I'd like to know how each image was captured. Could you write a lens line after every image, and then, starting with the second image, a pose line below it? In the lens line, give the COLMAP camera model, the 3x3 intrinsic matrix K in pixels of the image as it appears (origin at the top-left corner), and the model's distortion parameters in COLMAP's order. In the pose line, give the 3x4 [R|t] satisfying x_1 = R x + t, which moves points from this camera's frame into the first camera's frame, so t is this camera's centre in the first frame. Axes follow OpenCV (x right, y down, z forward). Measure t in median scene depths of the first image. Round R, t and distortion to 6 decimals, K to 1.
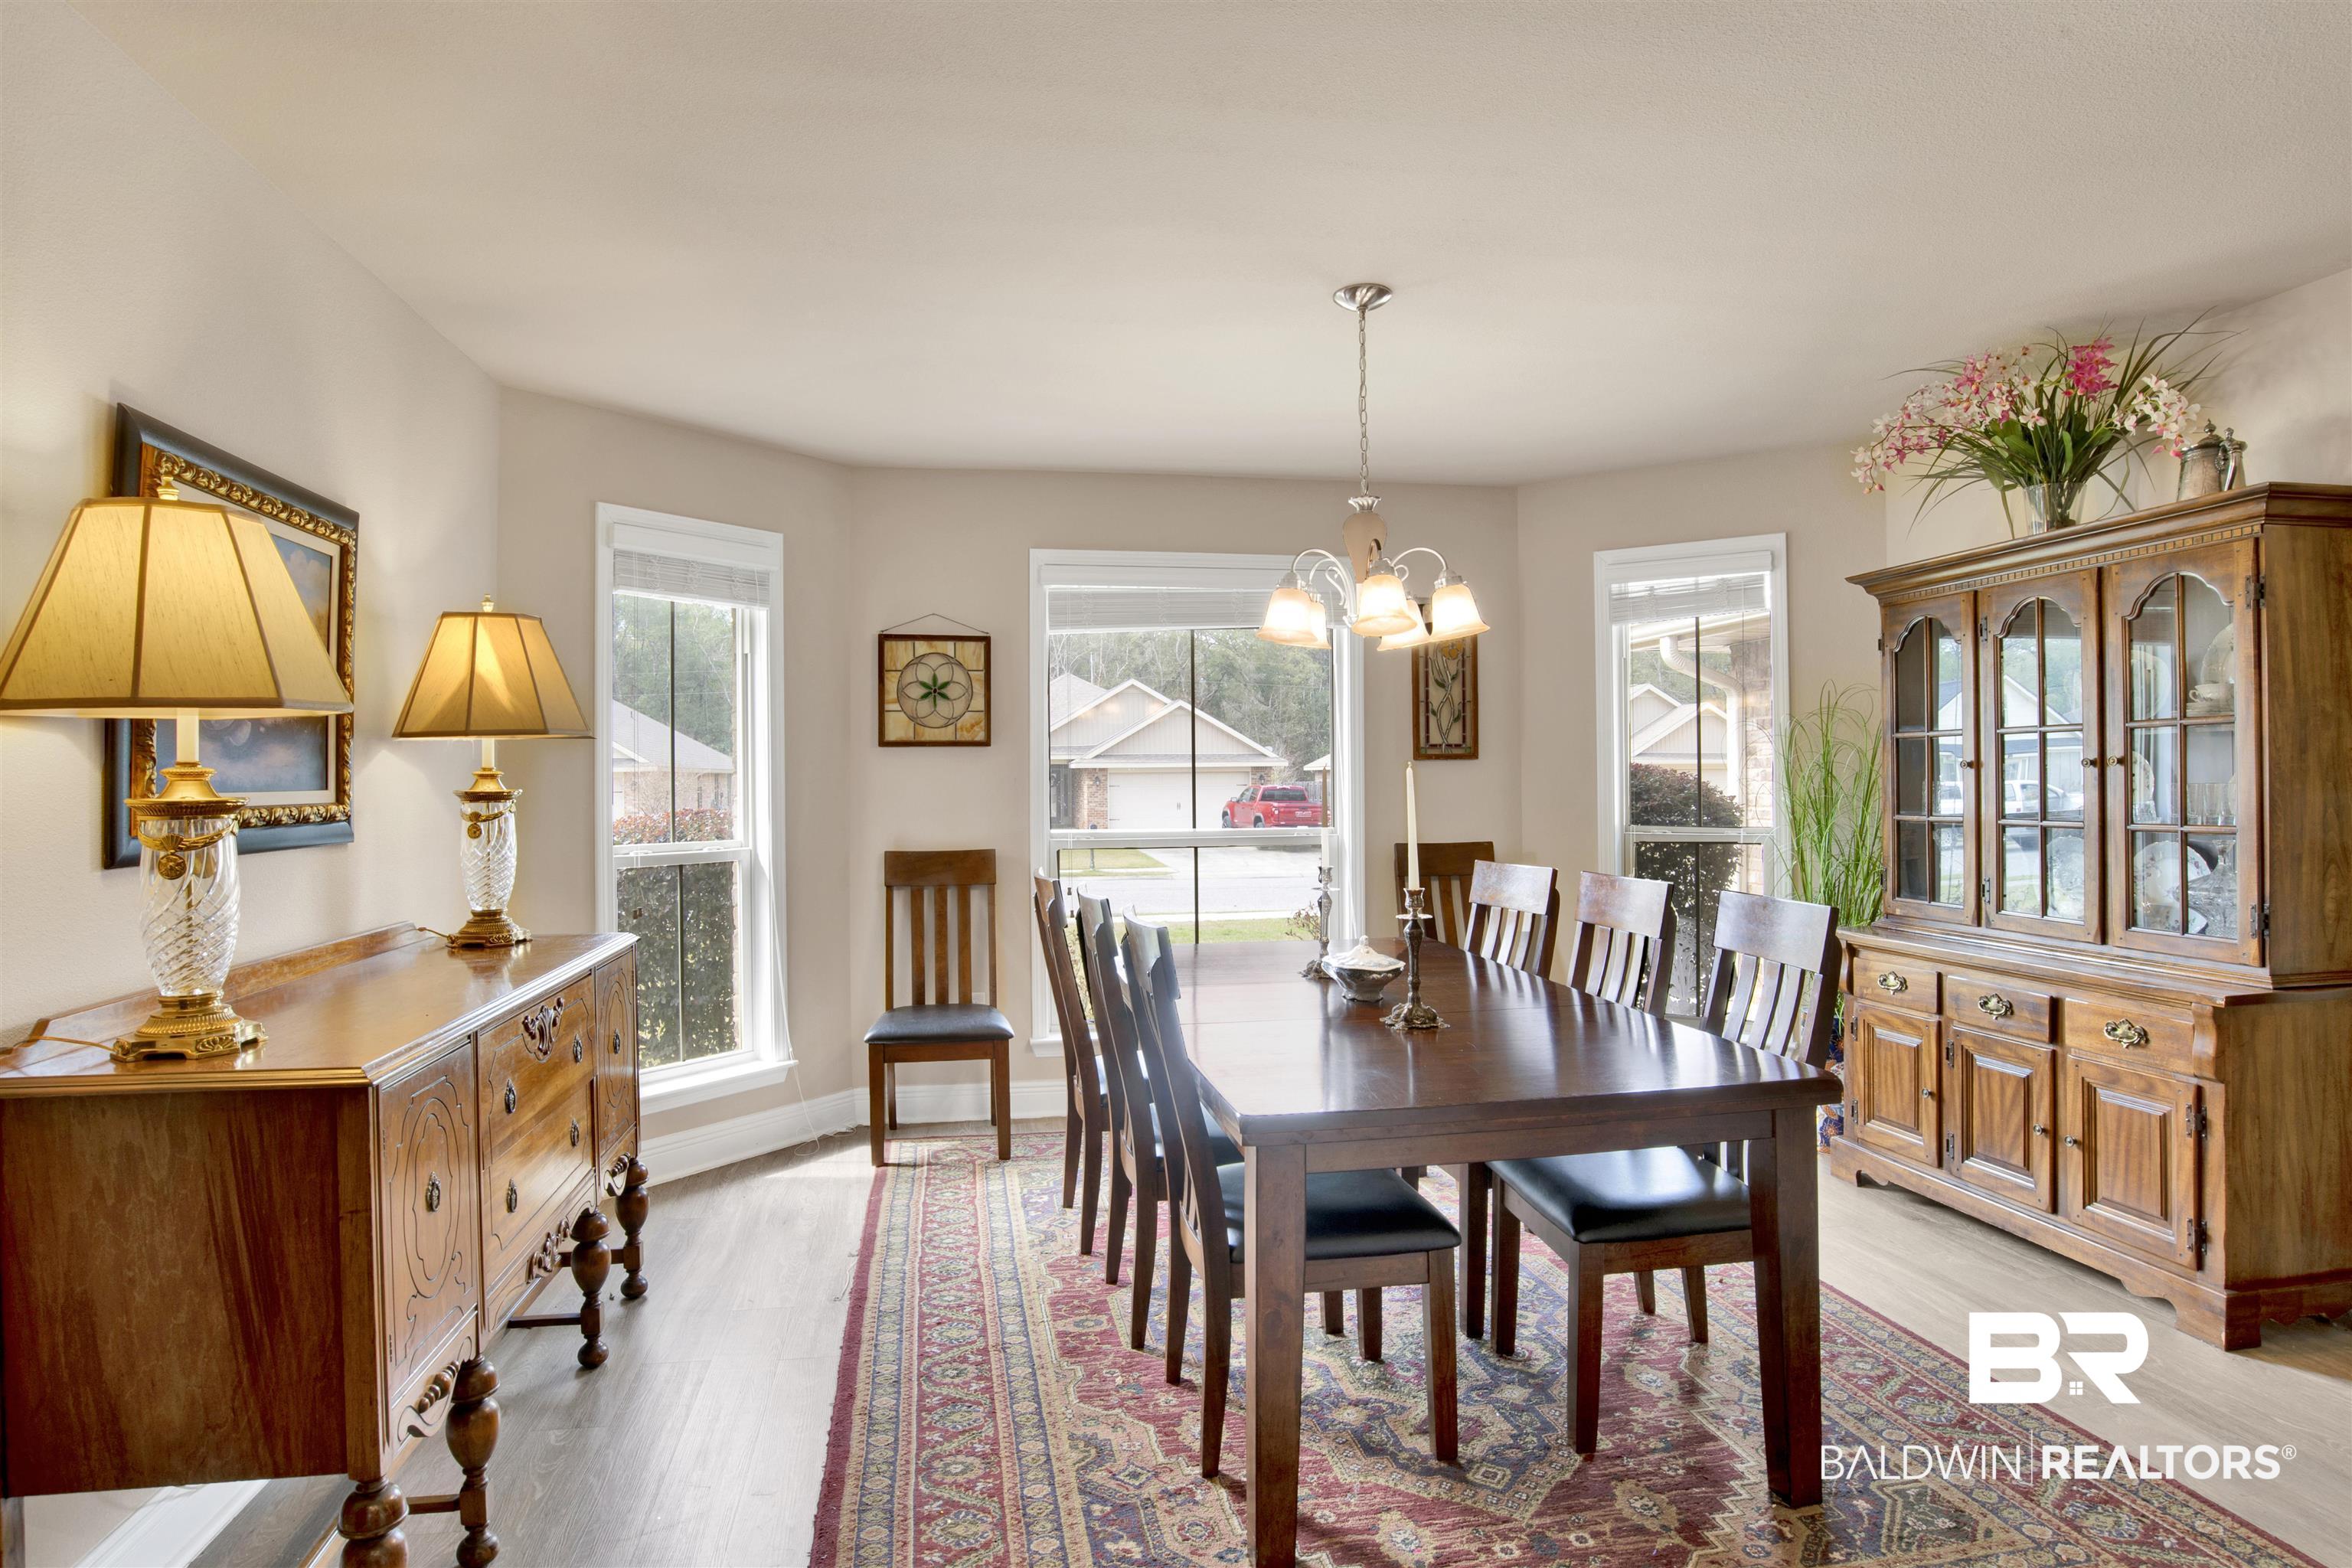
lens RADIAL K [[1242.9, 0, 1173.3], [0, 1242.9, 777.9], [0, 0, 1]] dist [-0.060179, 0.015152]
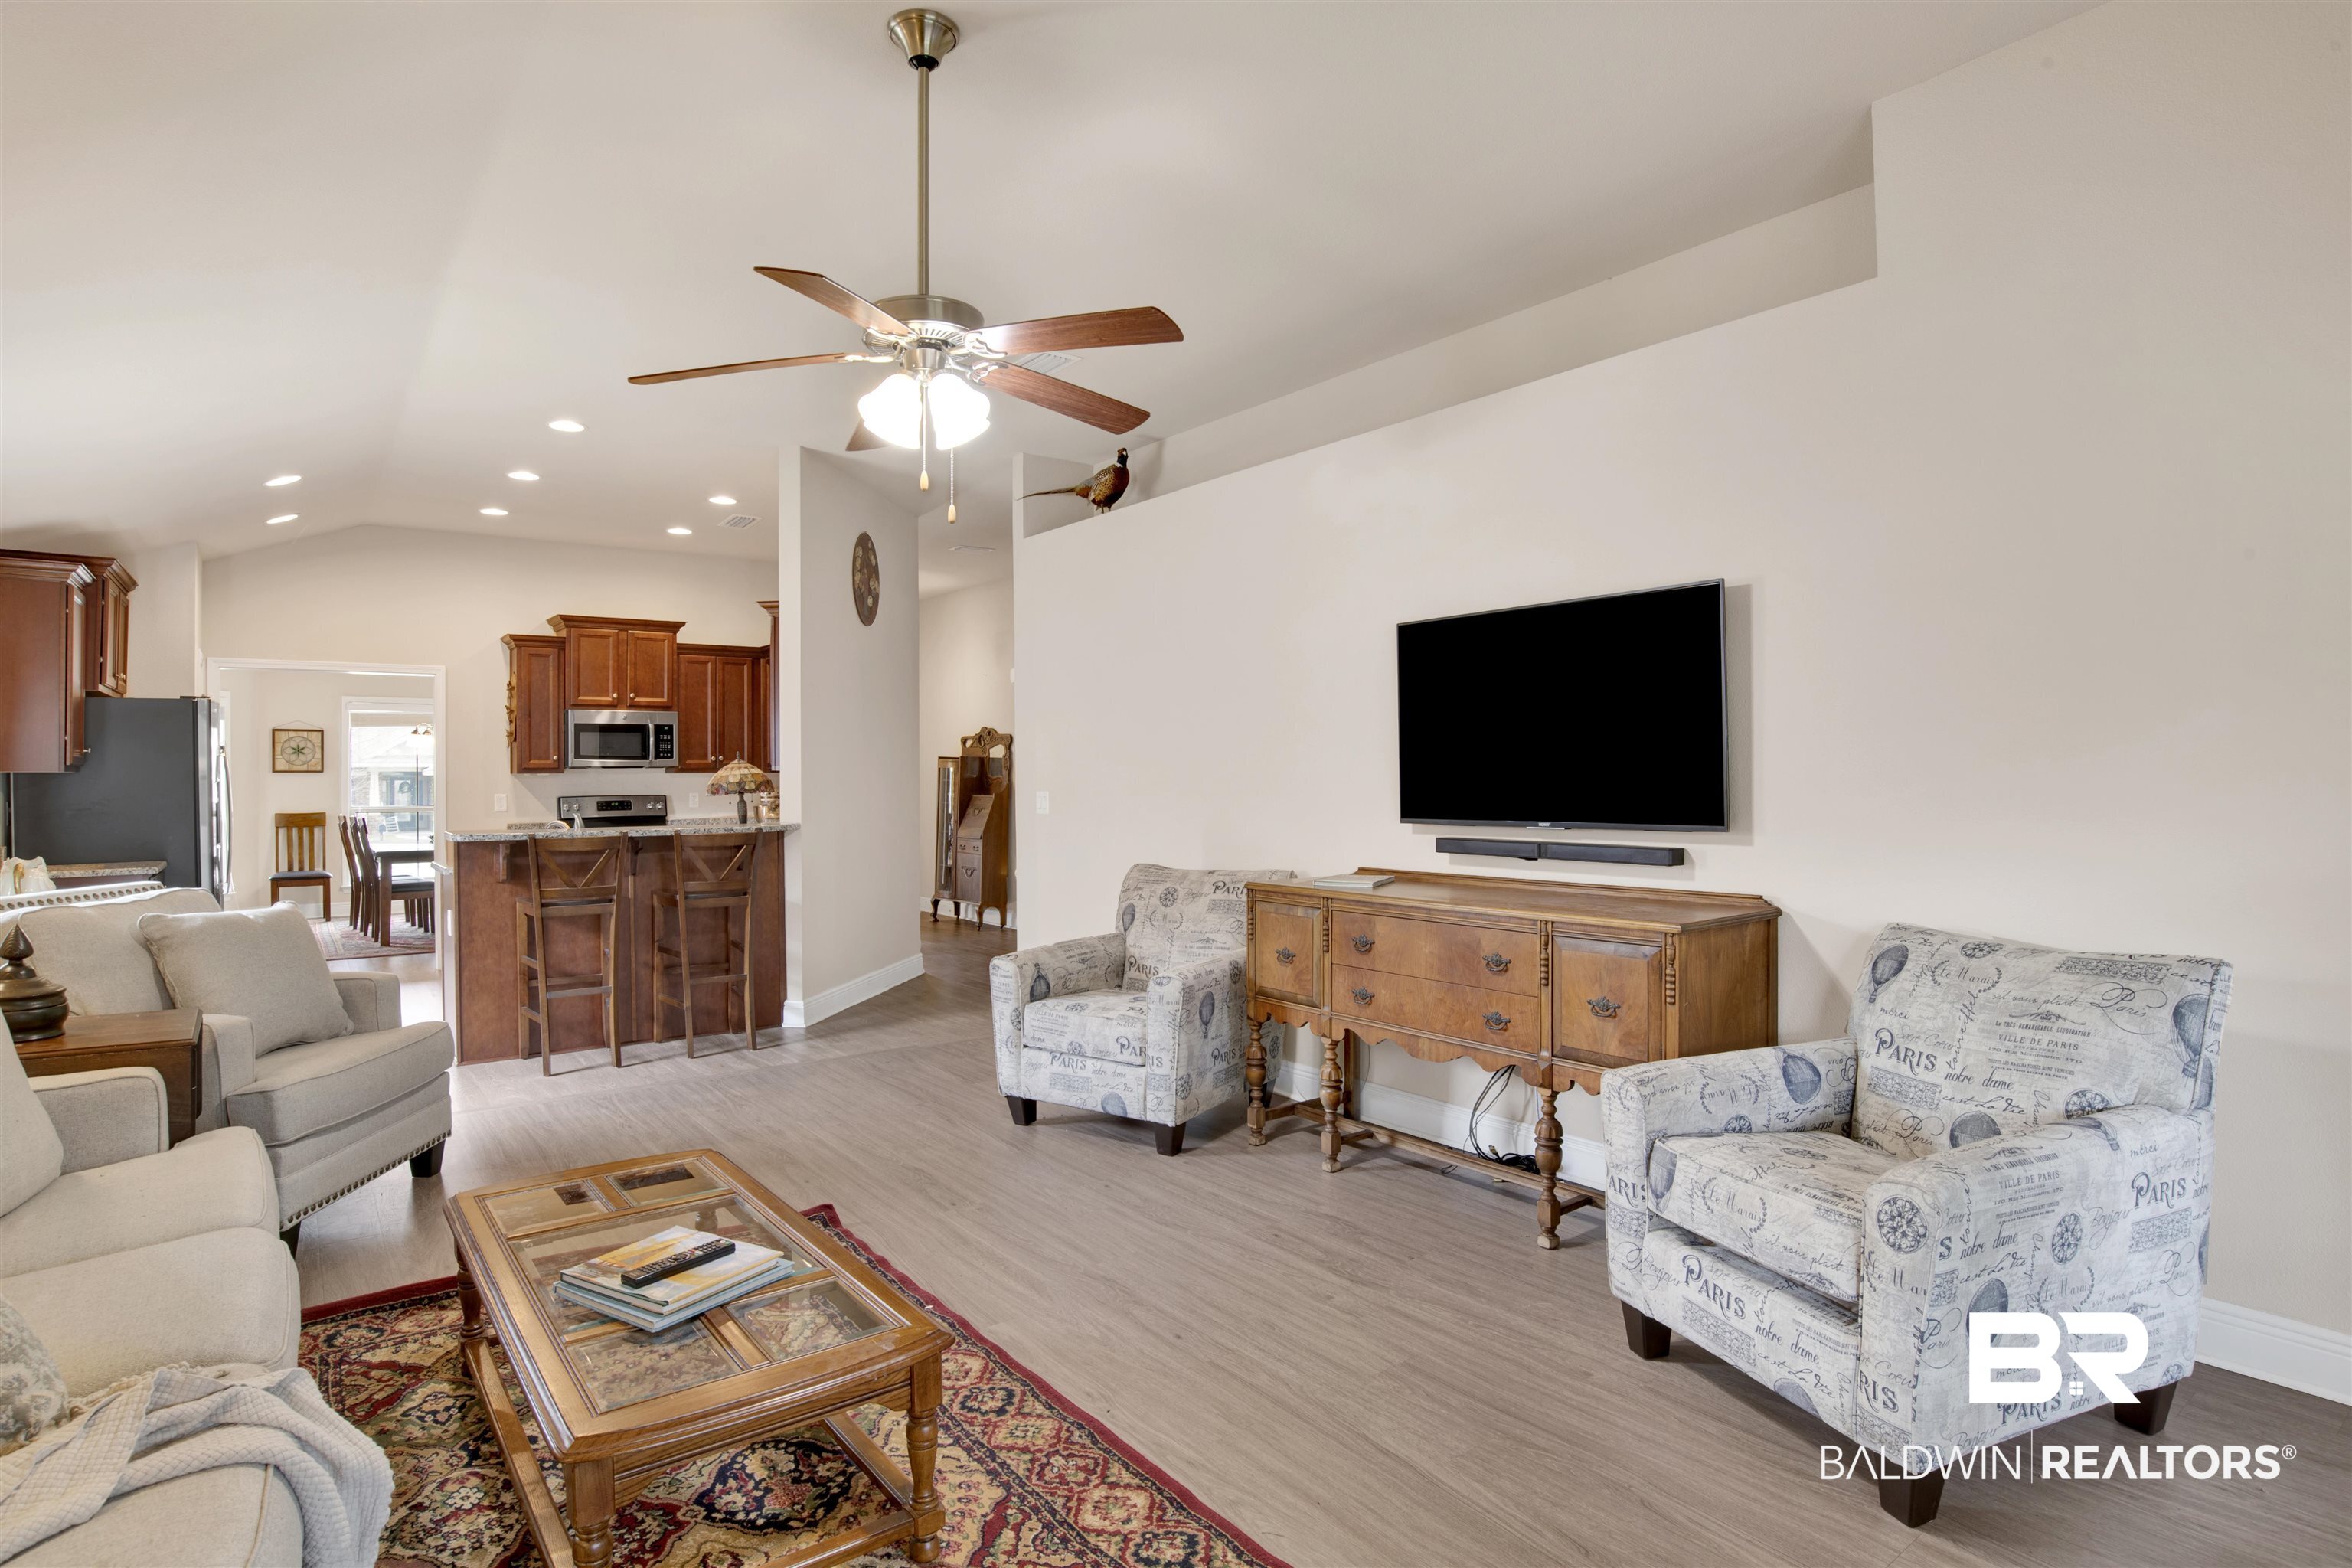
lens RADIAL K [[1242.9, 0, 1218.1], [0, 1242.9, 757.5], [0, 0, 1]] dist [-0.060179, 0.015152]
pose [[0.885320, 0.003064, 0.464972, 0.360787], [0.003066, 0.999918, -0.012427, -0.019735], [-0.464972, 0.012427, 0.885238, -2.269511]]
